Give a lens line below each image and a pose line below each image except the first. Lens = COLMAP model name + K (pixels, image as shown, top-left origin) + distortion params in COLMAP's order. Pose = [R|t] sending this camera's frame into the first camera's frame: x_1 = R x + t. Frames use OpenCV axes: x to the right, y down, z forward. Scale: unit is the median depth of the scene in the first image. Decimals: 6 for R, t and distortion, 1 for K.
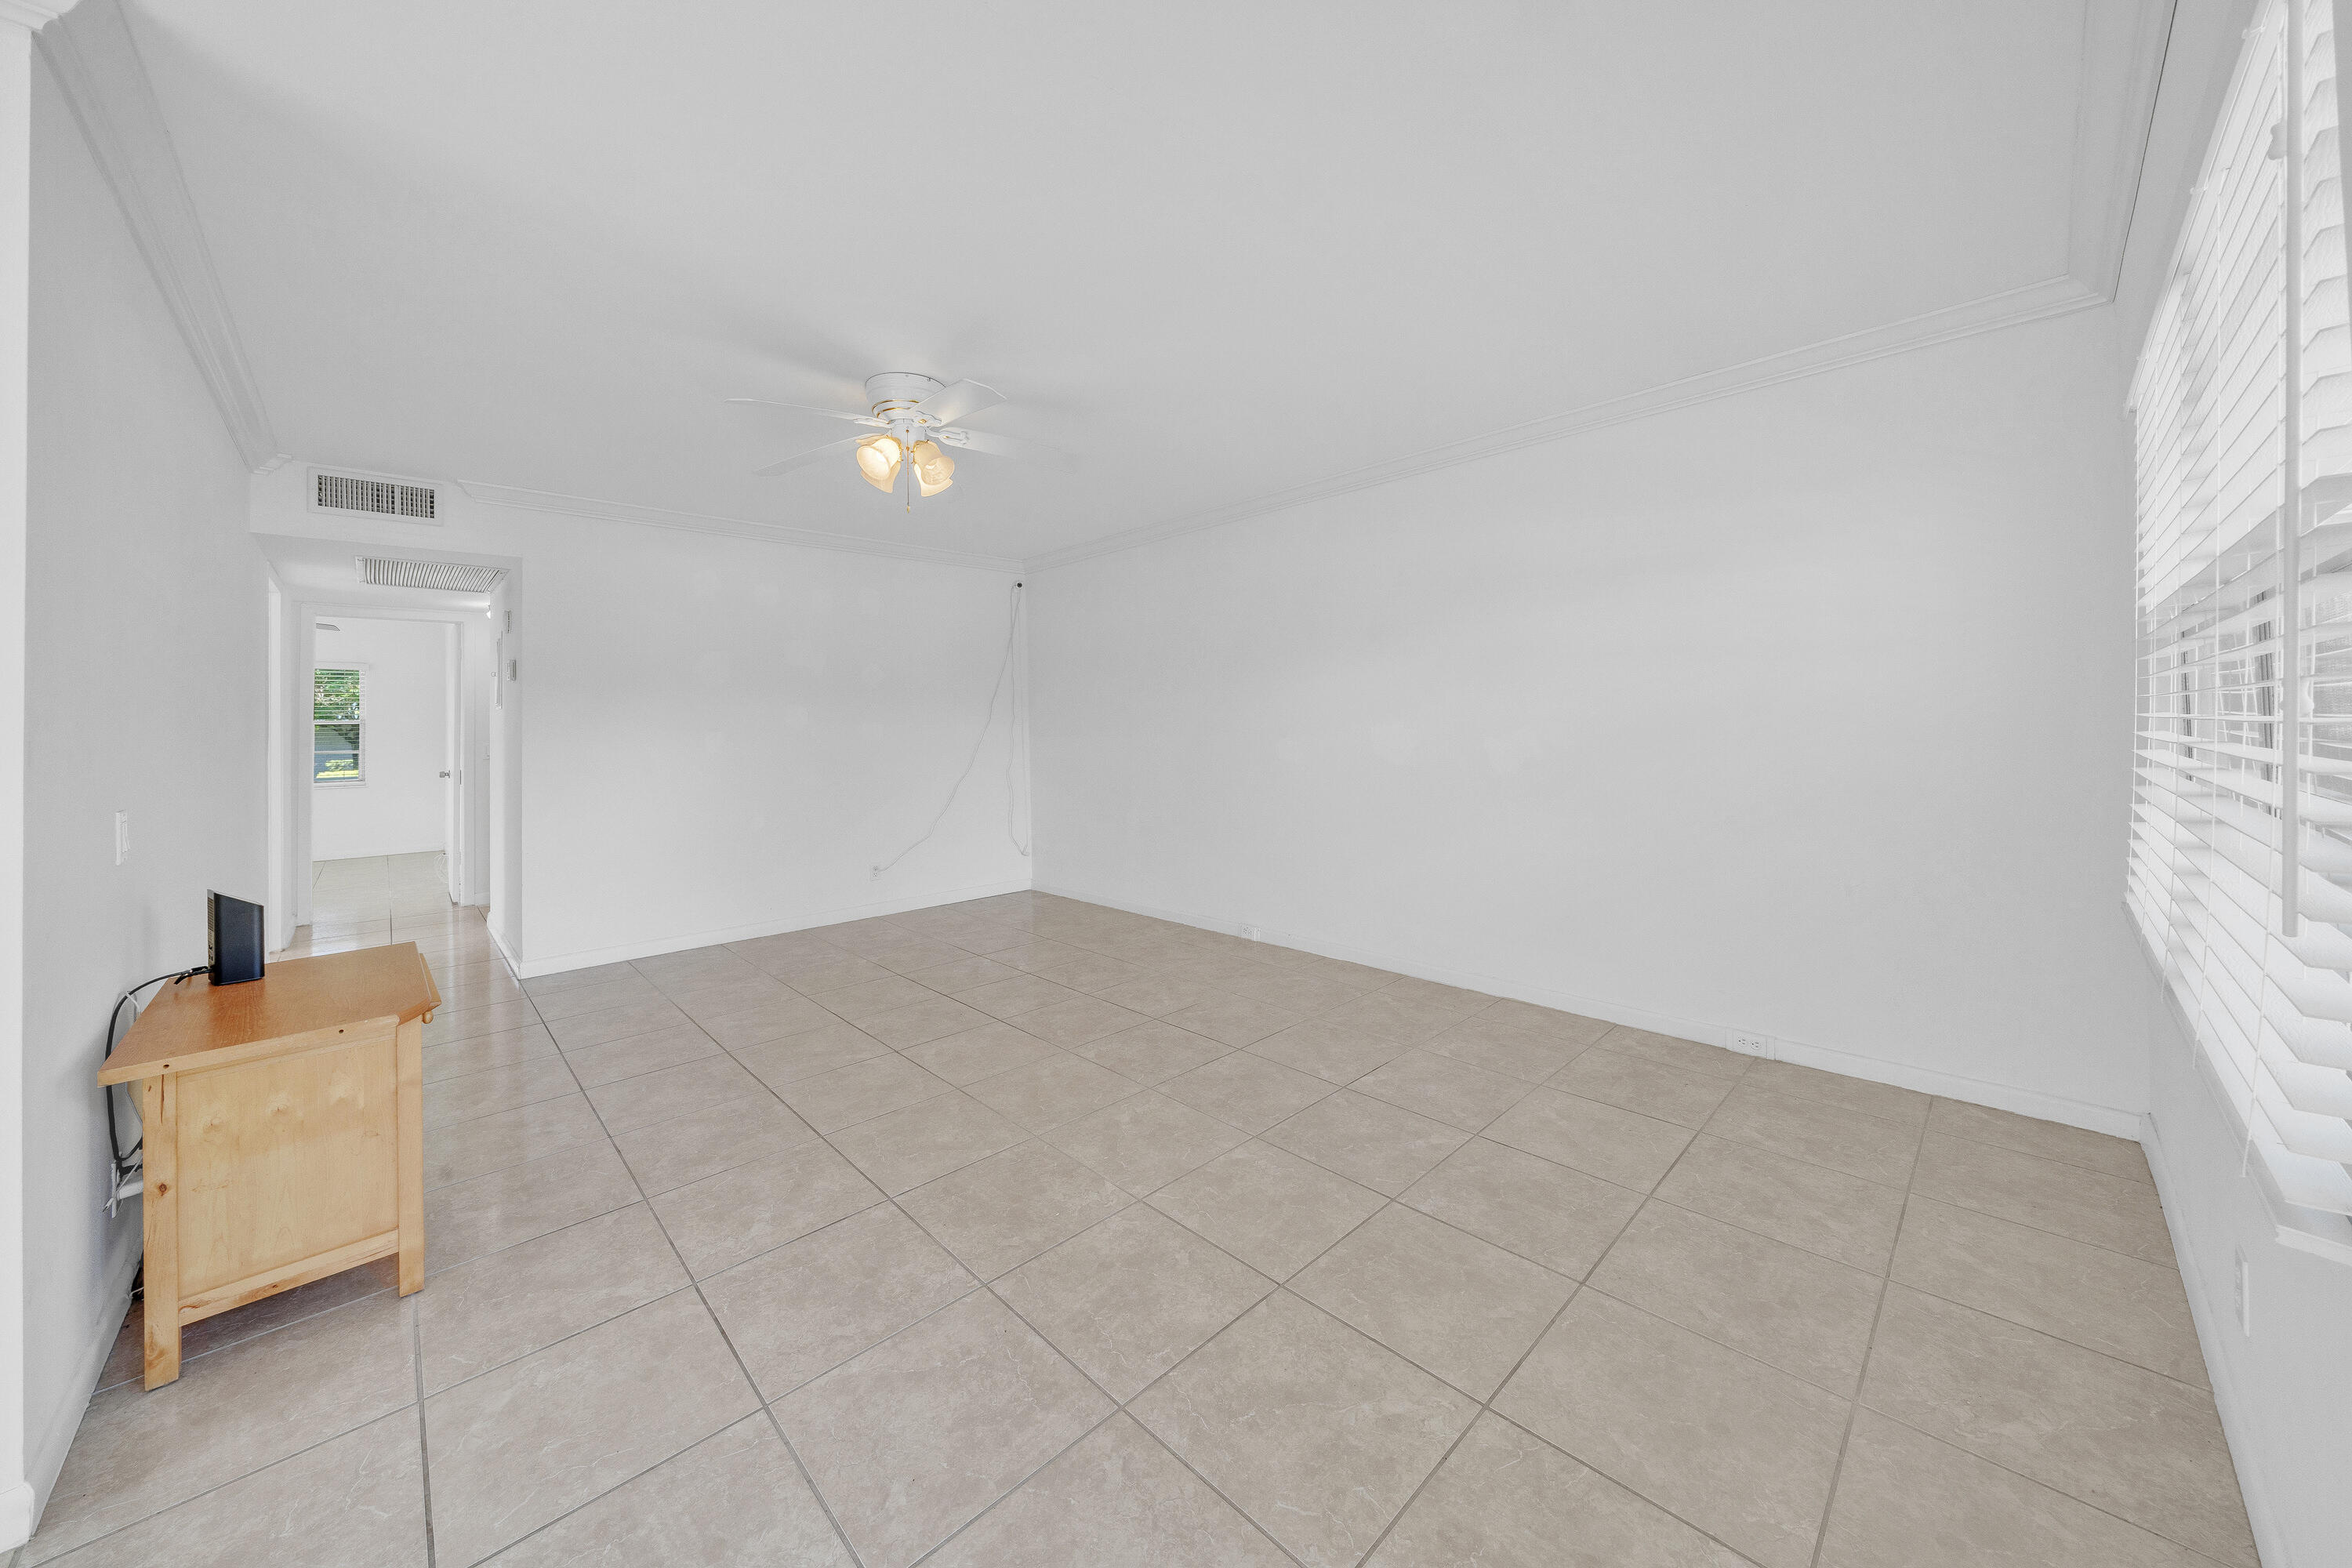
lens RADIAL K [[832.7, 0, 1169.1], [0, 832.7, 705.1], [0, 0, 1]] dist [-0.007395, 0.000204]
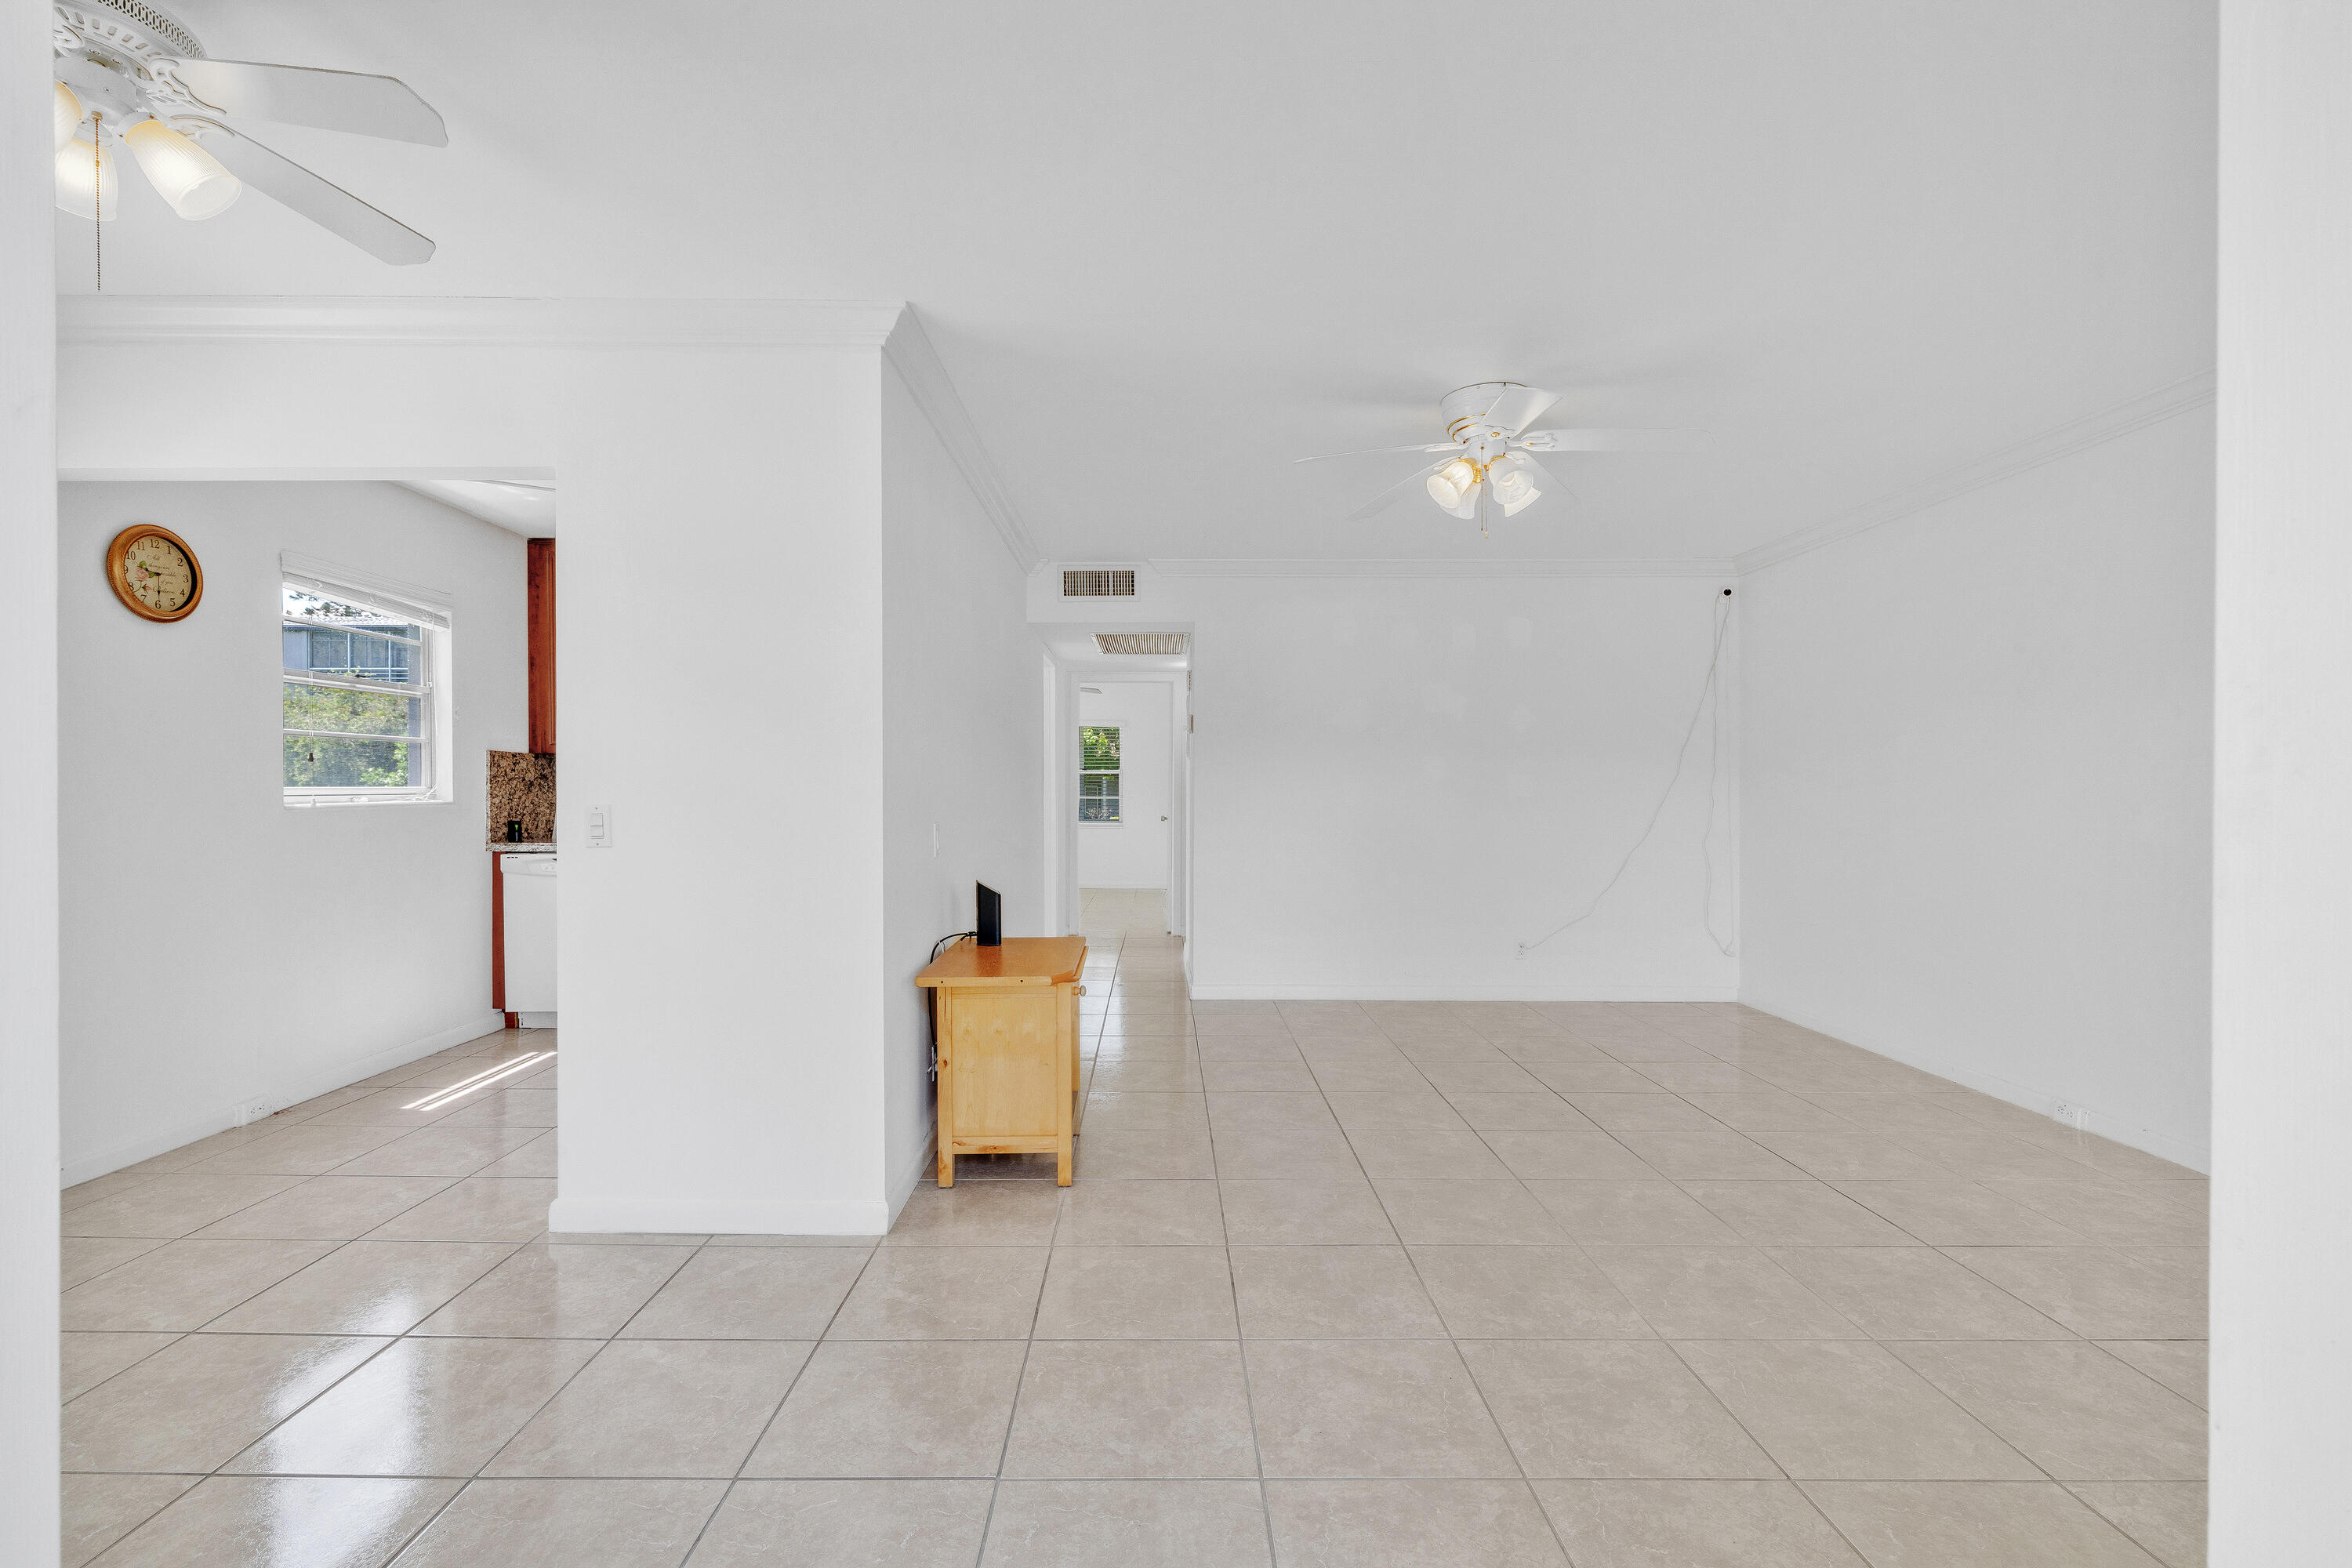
lens RADIAL K [[1056.4, 0, 1150.9], [0, 1056.4, 801.8], [0, 0, 1]] dist [-0.001060, -0.000128]
pose [[0.717384, 0.027855, -0.696121, 0.308803], [0.001174, 0.999151, 0.041190, 0.007018], [0.696677, -0.030367, 0.716742, -0.106513]]
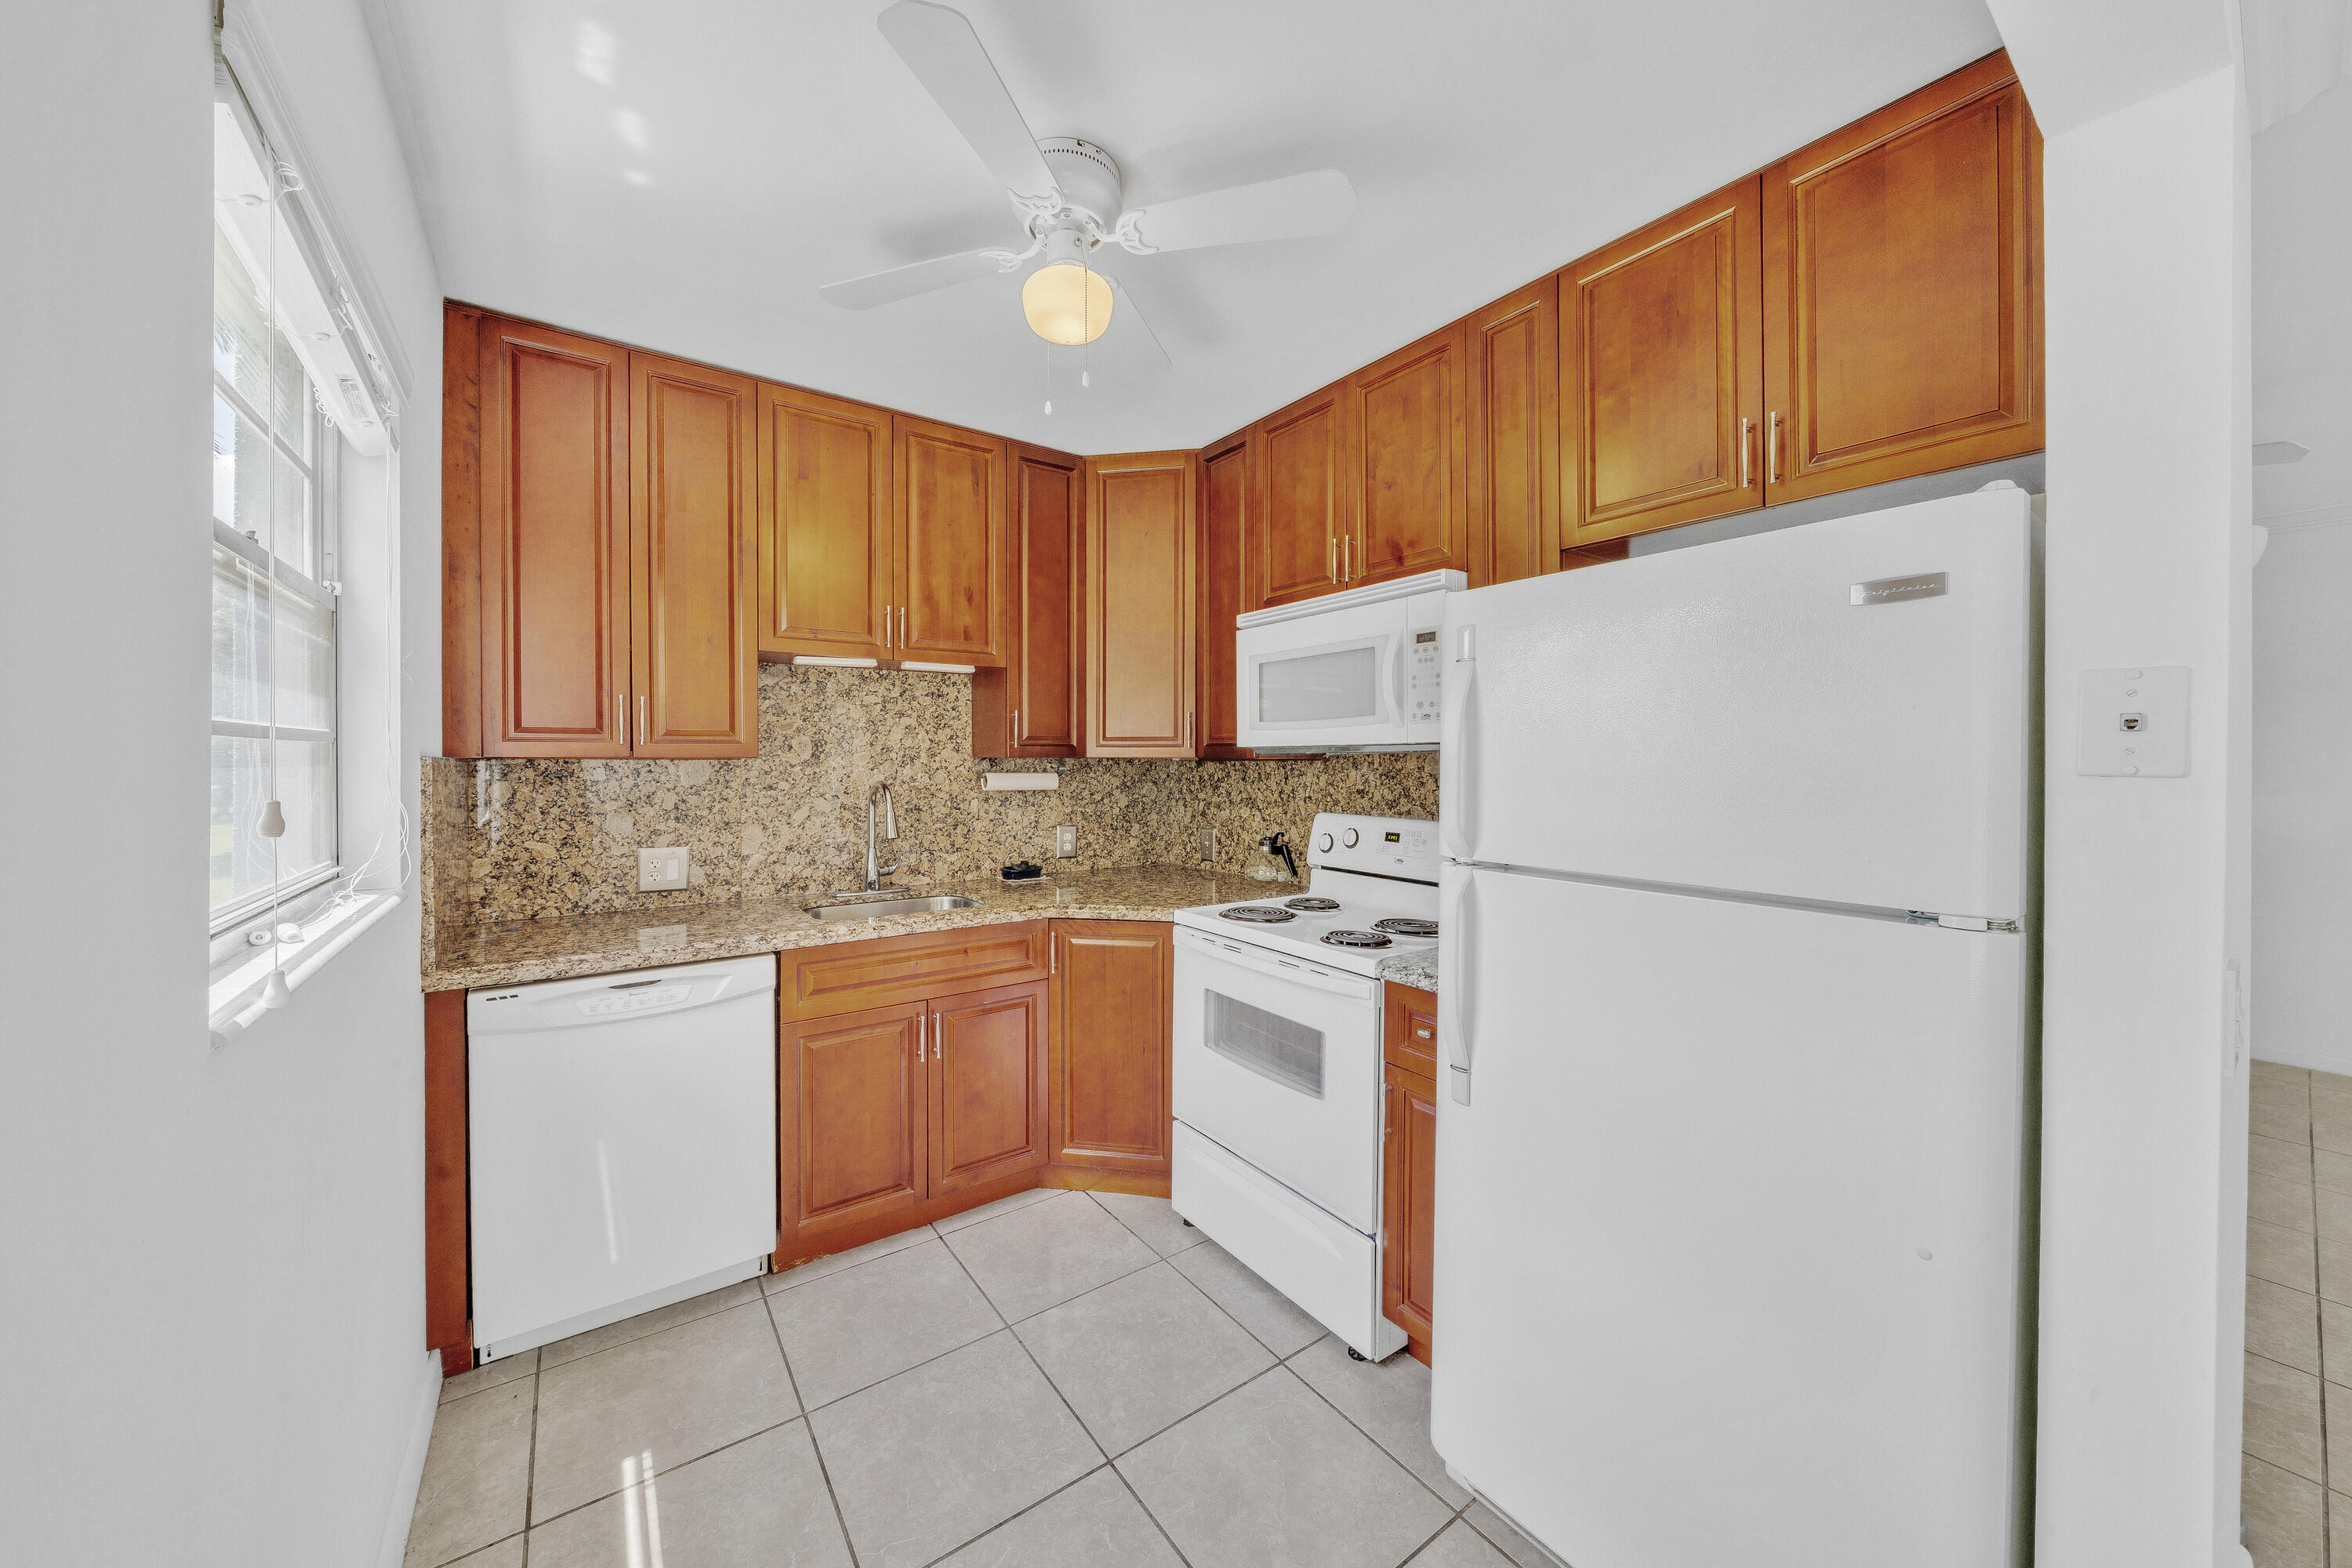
lens RADIAL K [[841.2, 0, 1164.1], [0, 841.2, 762.3], [0, 0, 1]] dist [0.000307, -0.000003]
pose [[0.987892, 0.015803, -0.154334, -1.463199], [-0.011499, 0.999521, 0.028743, -0.033924], [0.154715, -0.026621, 0.987600, -0.125619]]
